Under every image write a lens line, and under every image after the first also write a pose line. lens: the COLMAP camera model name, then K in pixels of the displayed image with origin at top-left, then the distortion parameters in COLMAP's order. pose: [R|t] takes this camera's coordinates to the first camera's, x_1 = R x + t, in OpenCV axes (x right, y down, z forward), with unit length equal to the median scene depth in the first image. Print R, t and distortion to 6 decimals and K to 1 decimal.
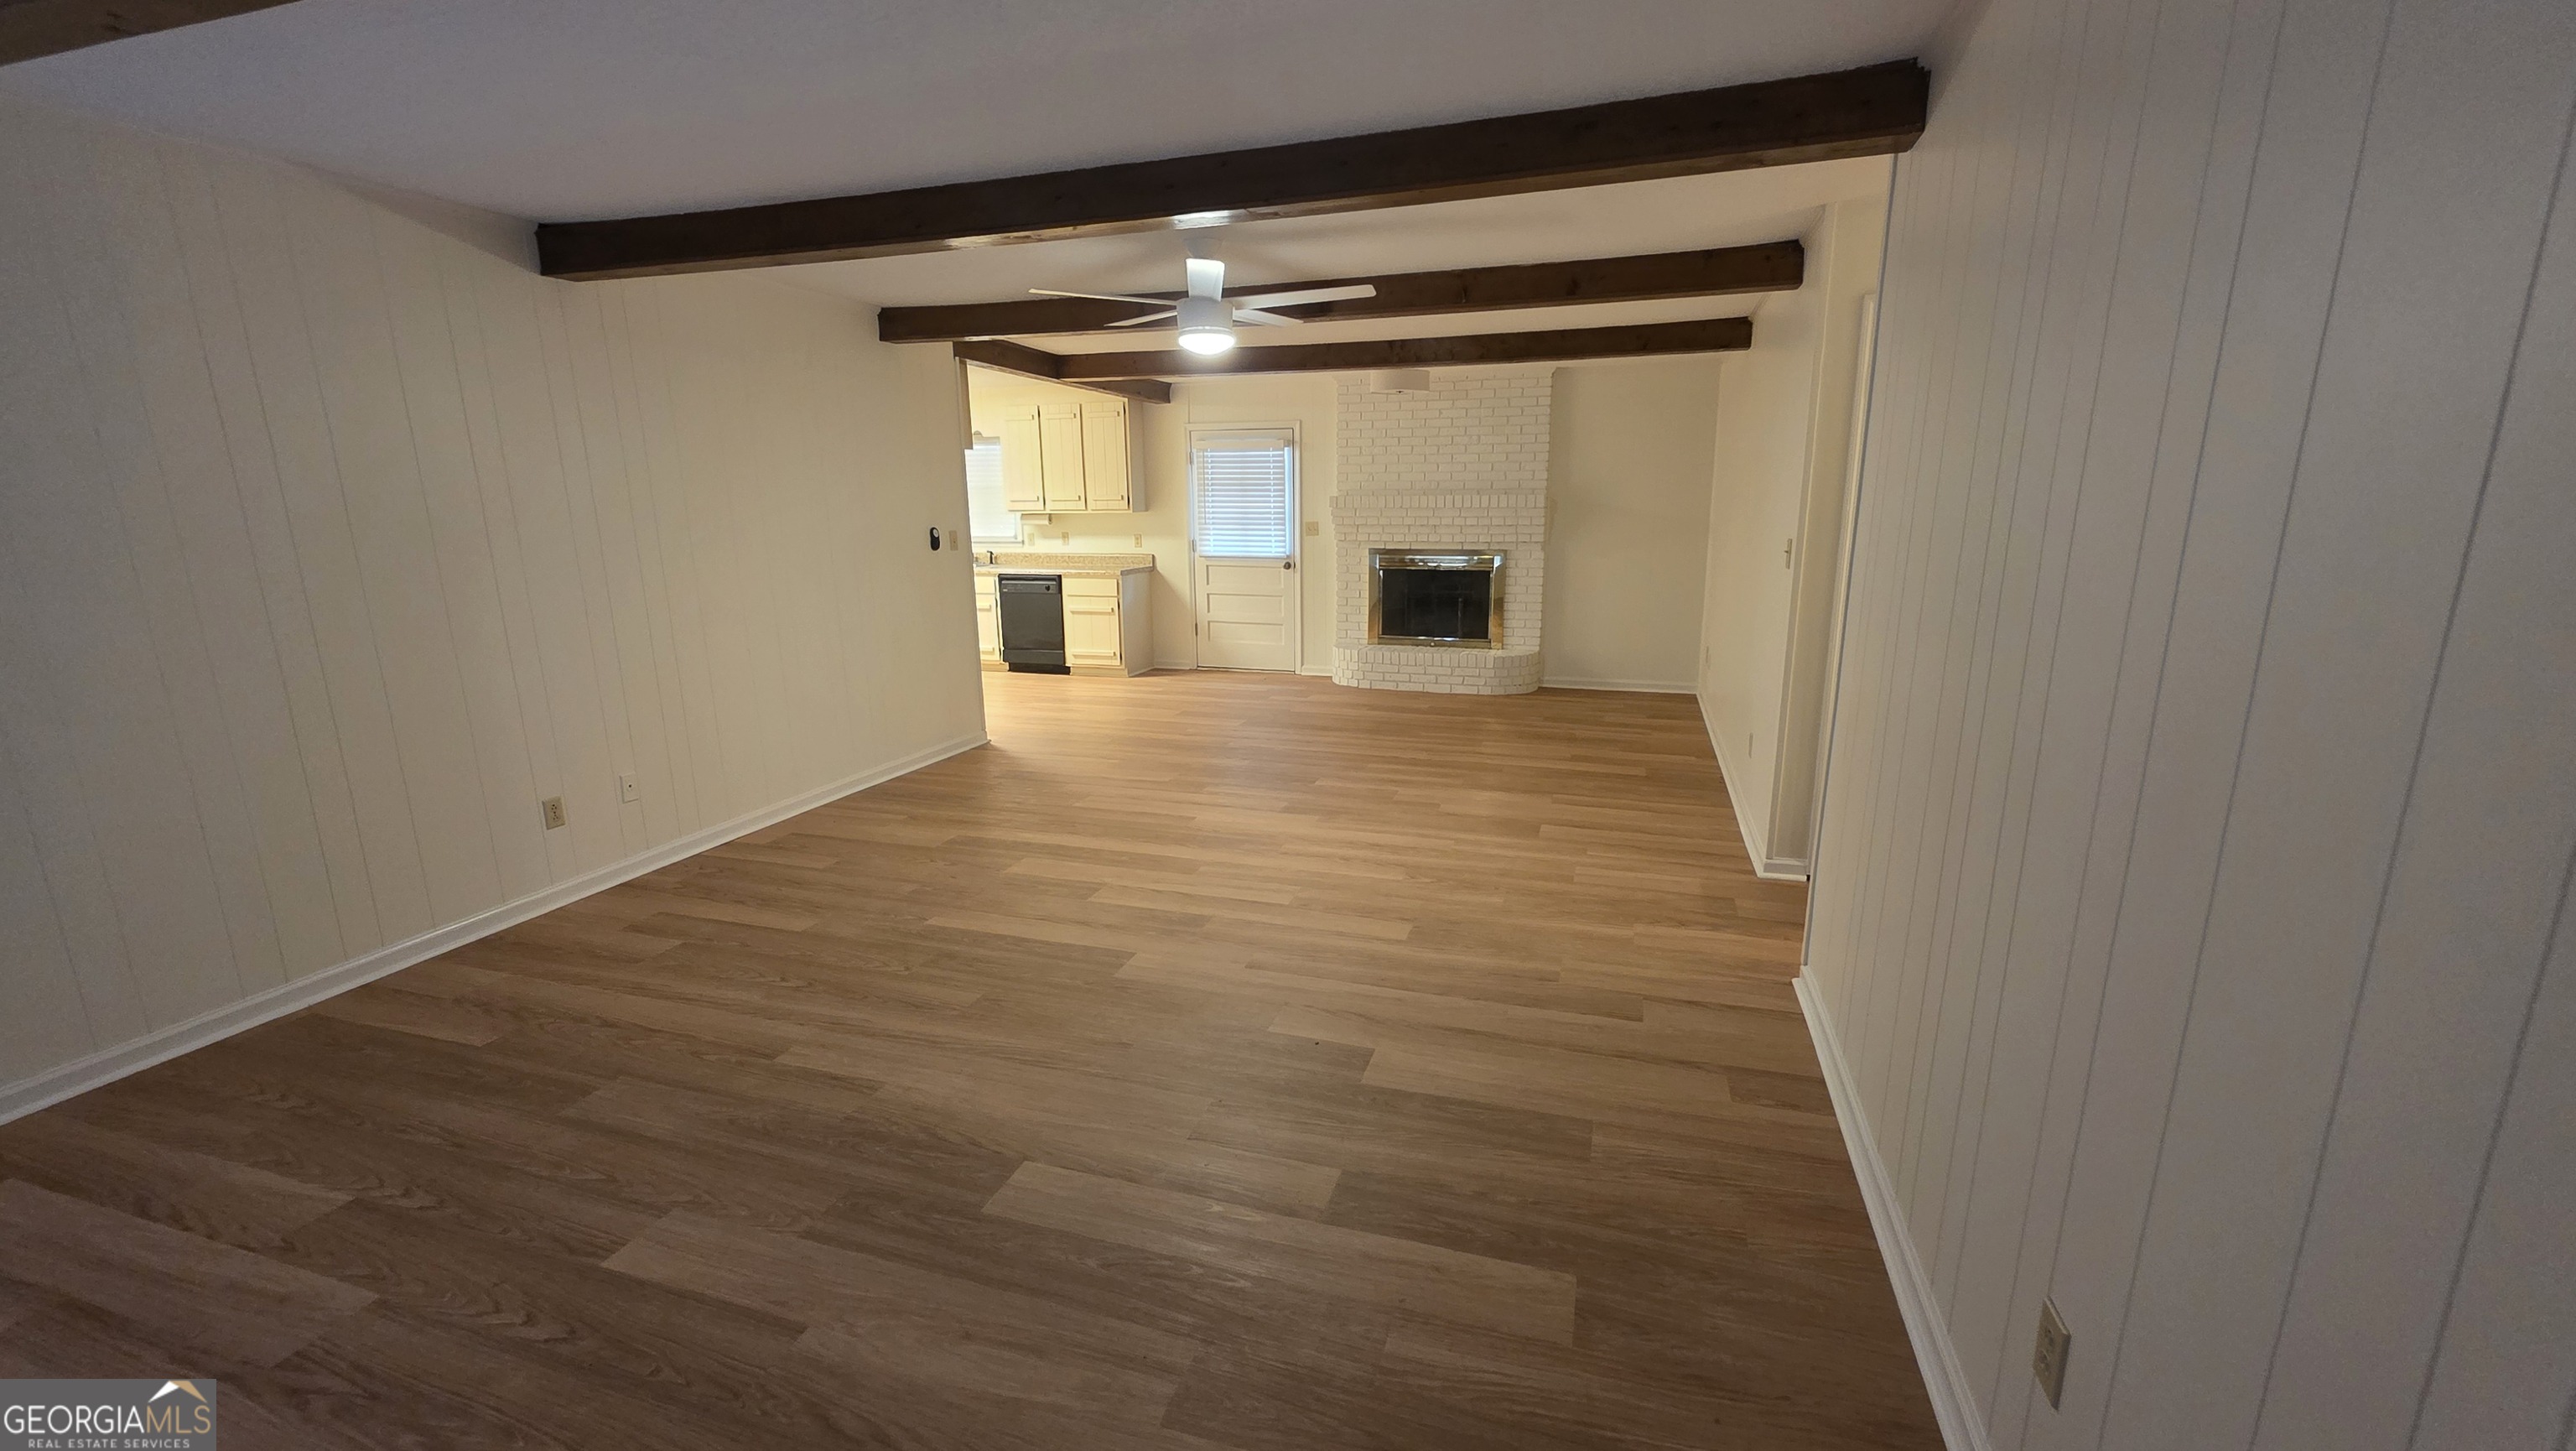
lens RADIAL K [[1028.7, 0, 1288.0], [0, 1028.7, 725.5], [0, 0, 1]] dist [0.003002, 0.000517]
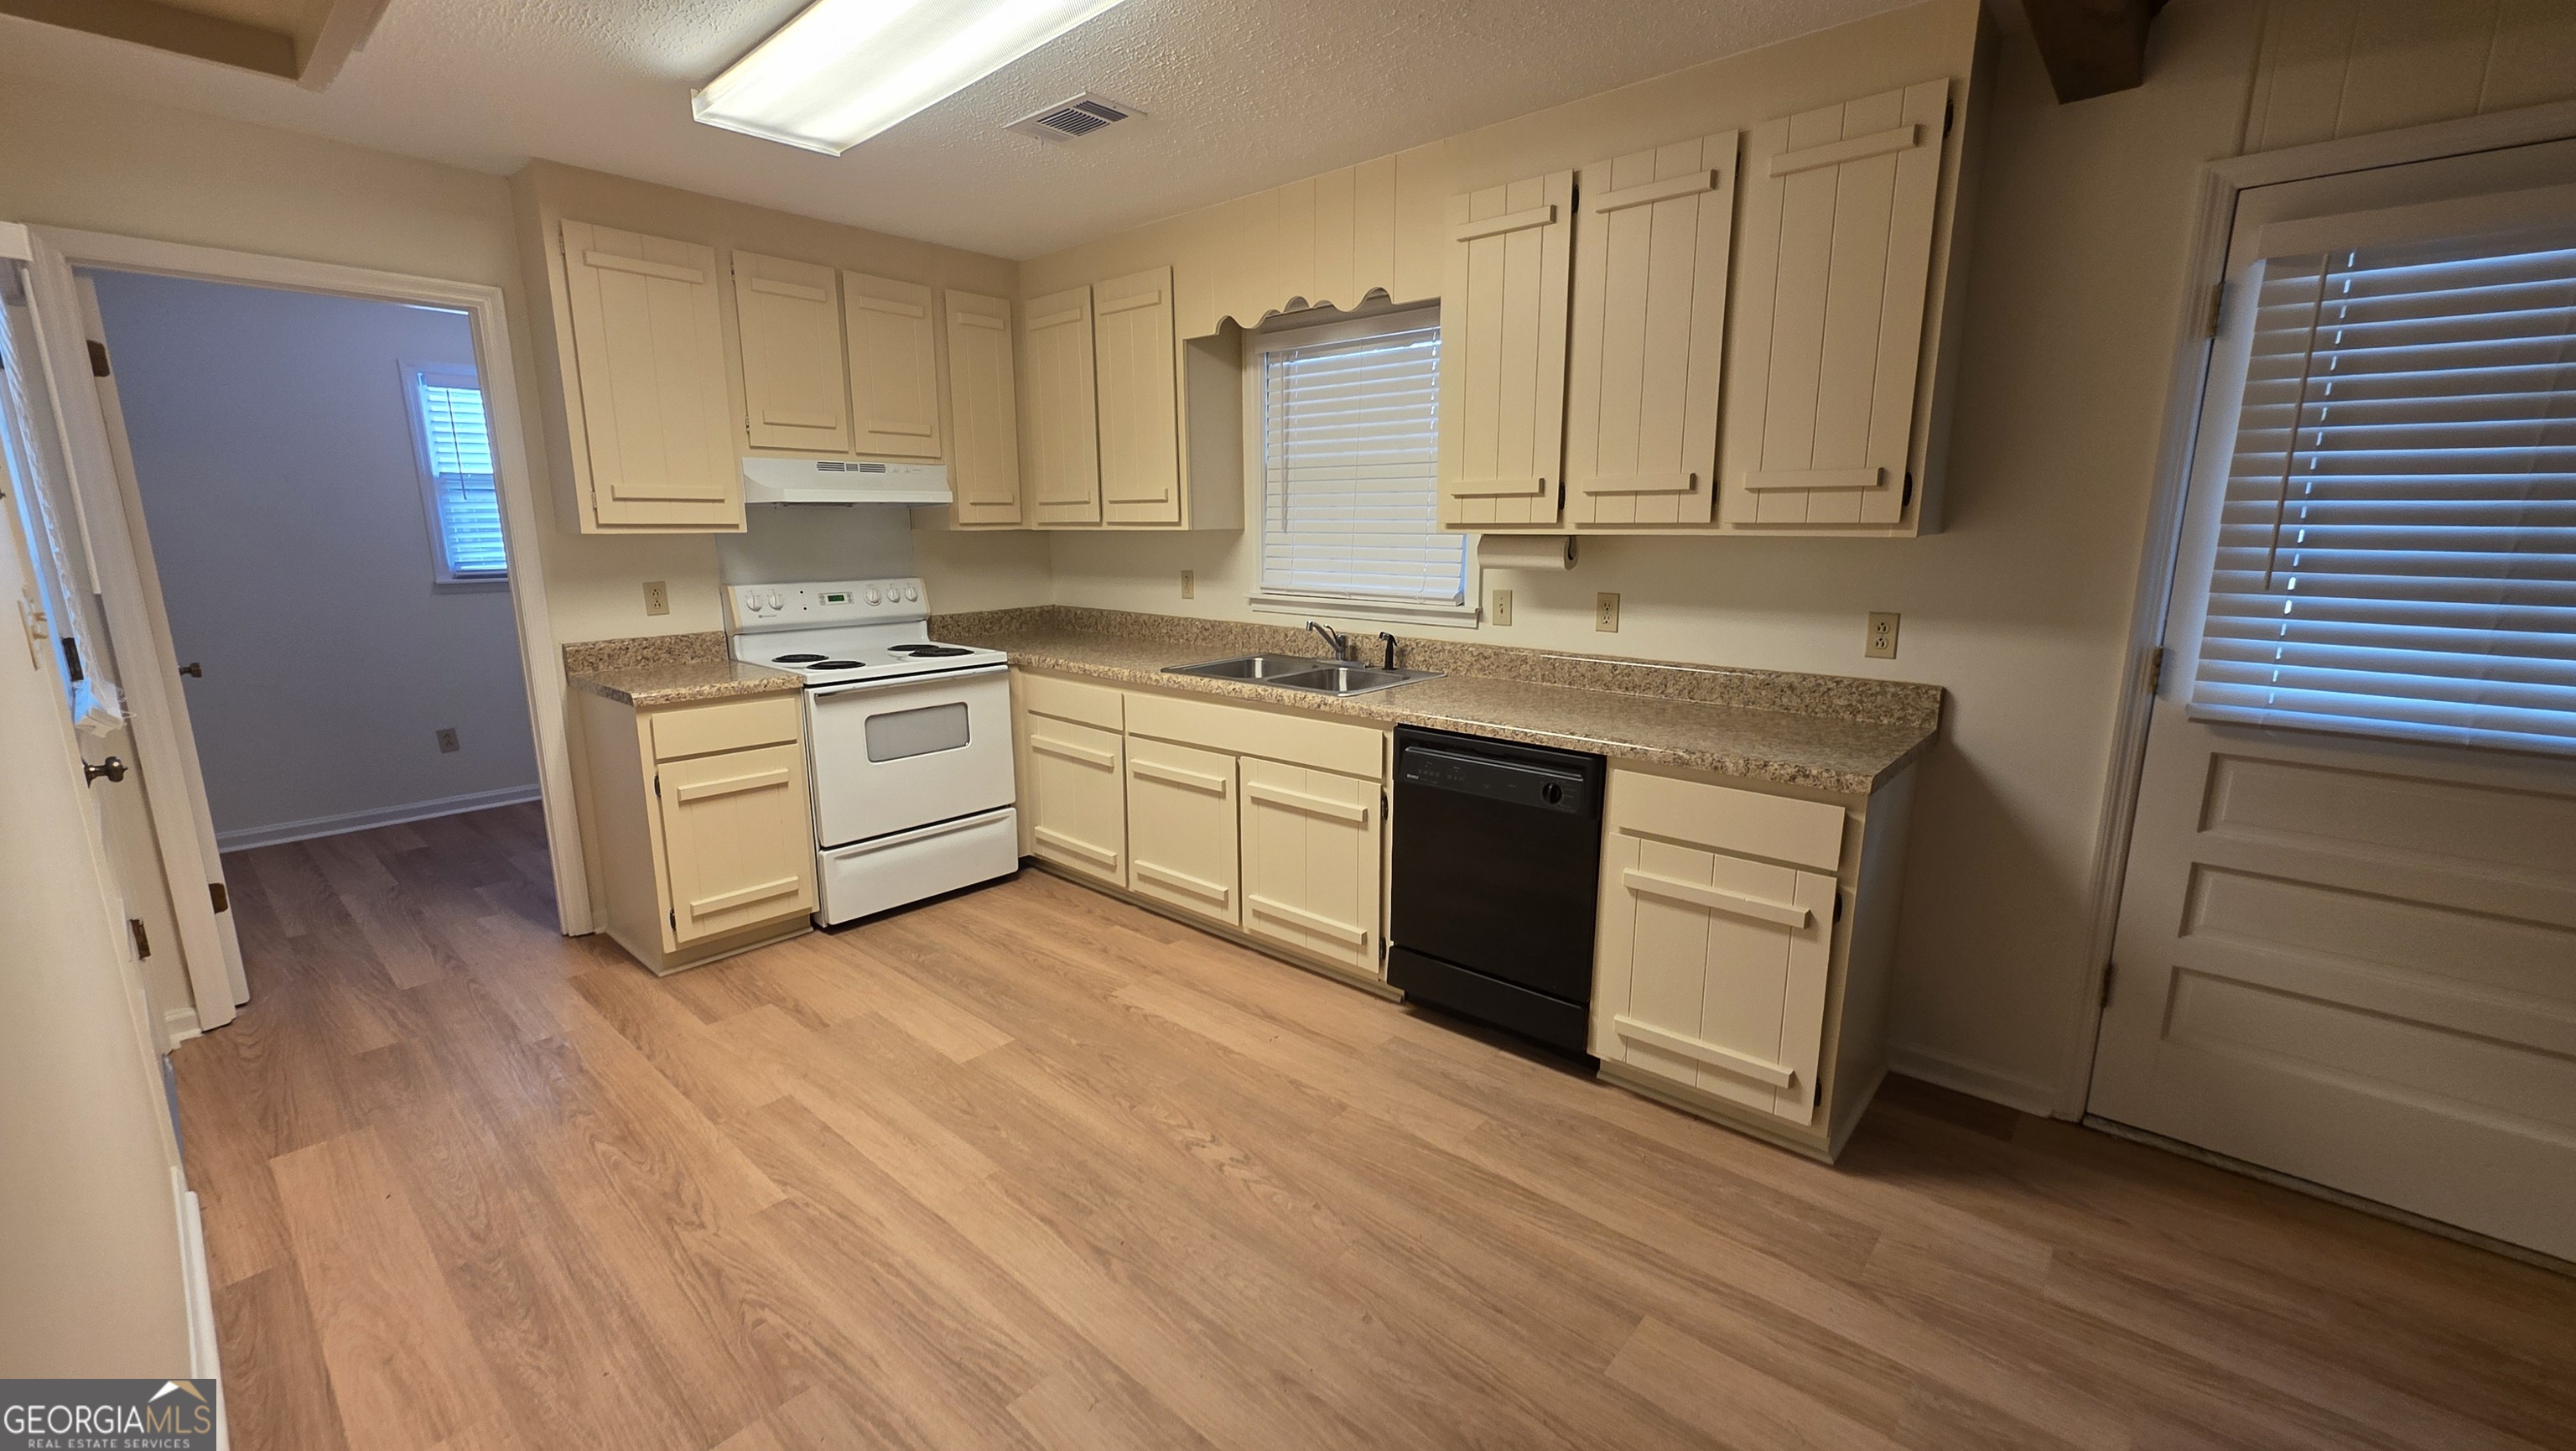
lens RADIAL K [[1028.7, 0, 1288.0], [0, 1028.7, 725.5], [0, 0, 1]] dist [0.003002, 0.000517]
pose [[0.915024, 0.085462, -0.394243, -0.191151], [-0.090752, 0.995860, 0.005246, -0.148675], [0.393059, 0.030978, 0.918991, 0.711333]]
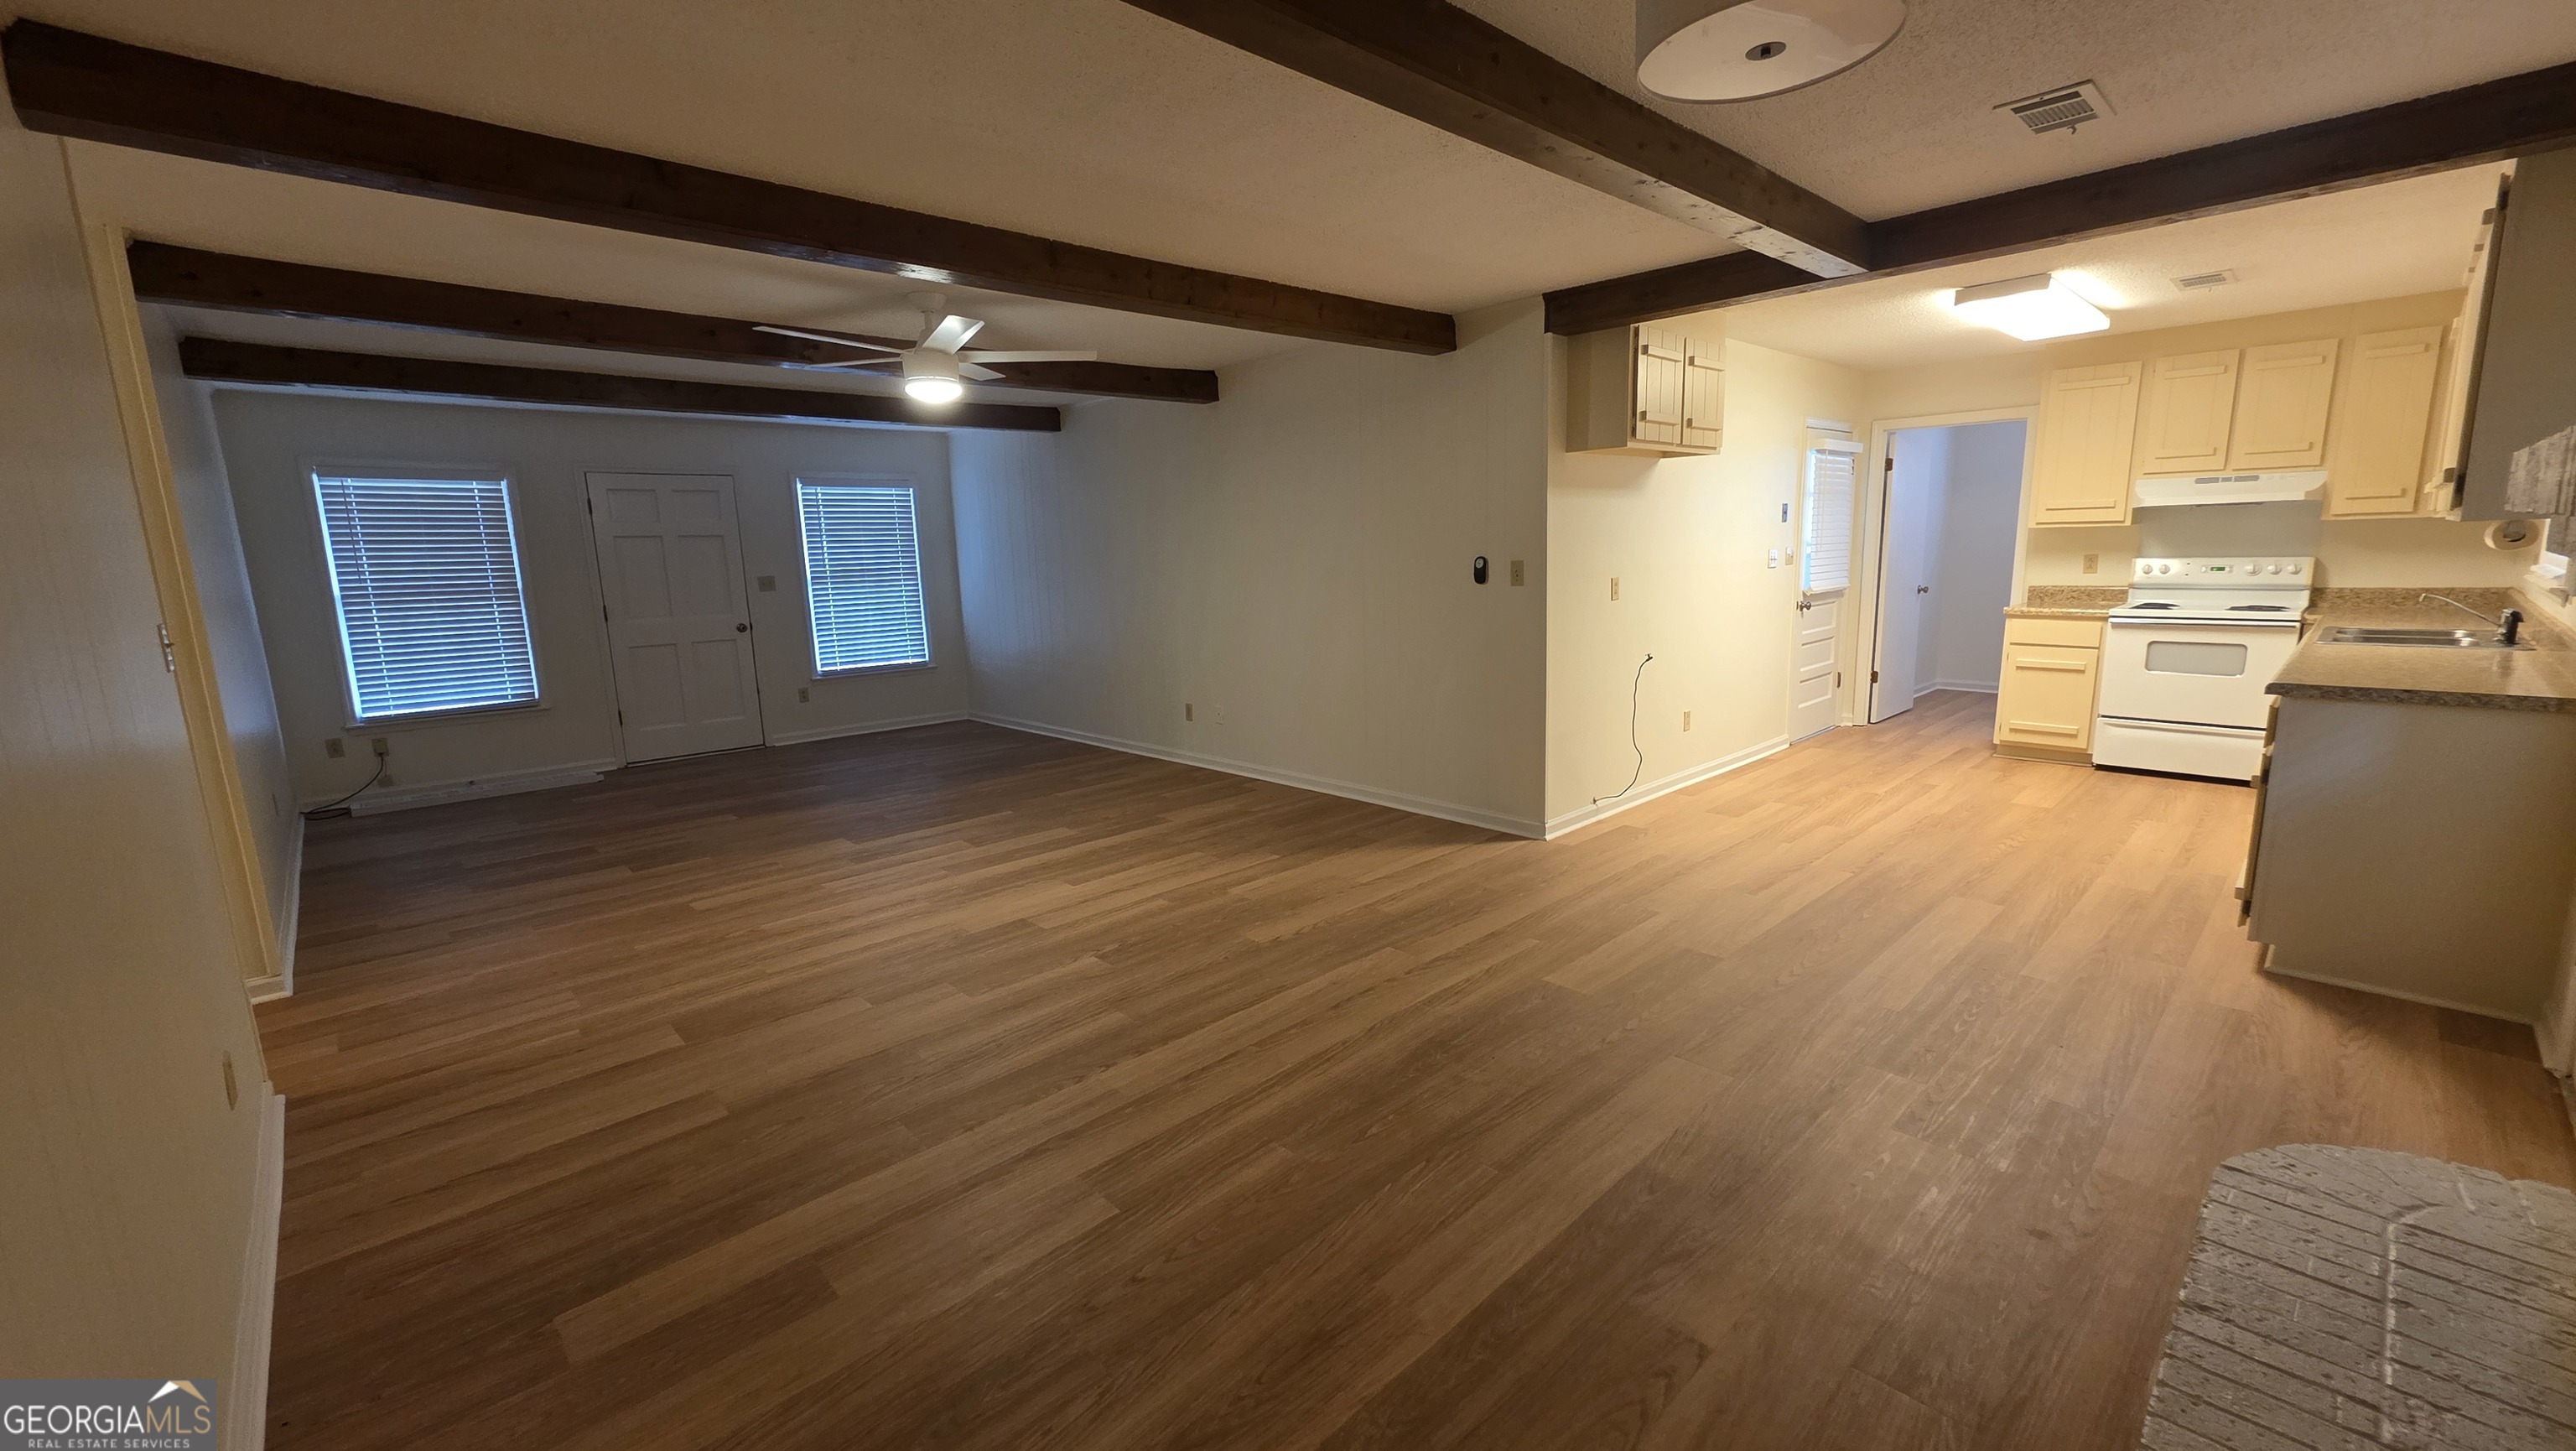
lens RADIAL K [[1028.7, 0, 1288.0], [0, 1028.7, 725.5], [0, 0, 1]] dist [0.003002, 0.000517]
pose [[-0.483707, 0.172732, -0.858016, 0.319212], [-0.153285, 0.948461, 0.277354, -0.181097], [0.861703, 0.265679, -0.432300, 0.847911]]
